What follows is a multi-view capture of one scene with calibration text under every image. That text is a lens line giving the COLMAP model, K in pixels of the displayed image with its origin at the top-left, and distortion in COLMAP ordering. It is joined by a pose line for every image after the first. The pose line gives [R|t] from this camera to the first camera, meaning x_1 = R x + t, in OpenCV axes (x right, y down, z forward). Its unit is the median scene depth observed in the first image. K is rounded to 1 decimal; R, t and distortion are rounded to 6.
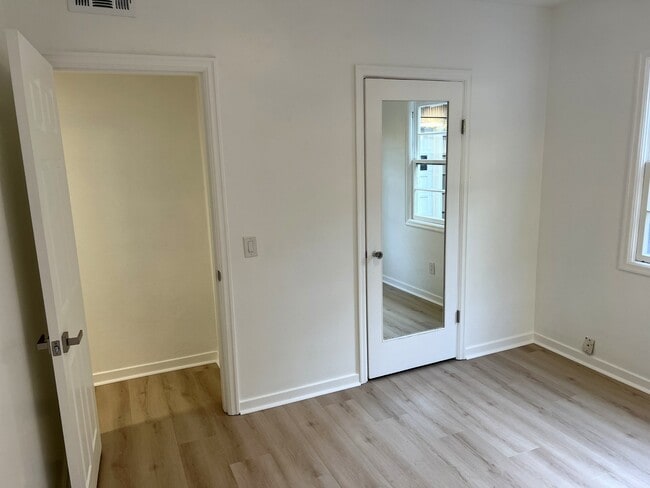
lens RADIAL K [[483.5, 0, 326.9], [0, 483.5, 239.2], [0, 0, 1]] dist [0.007568, -0.003021]
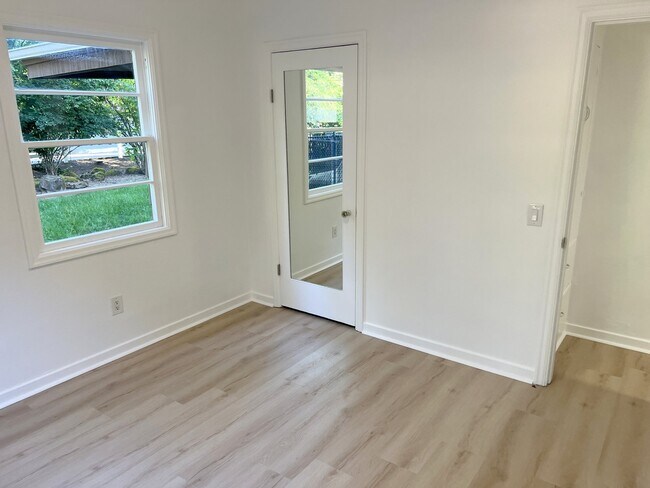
lens RADIAL K [[483.5, 0, 326.9], [0, 483.5, 239.2], [0, 0, 1]] dist [0.007568, -0.003021]
pose [[0.512910, 0.246417, -0.822315, 1.058051], [-0.160776, 0.968540, 0.189952, -0.115429], [0.843252, 0.034780, 0.536392, 0.422052]]
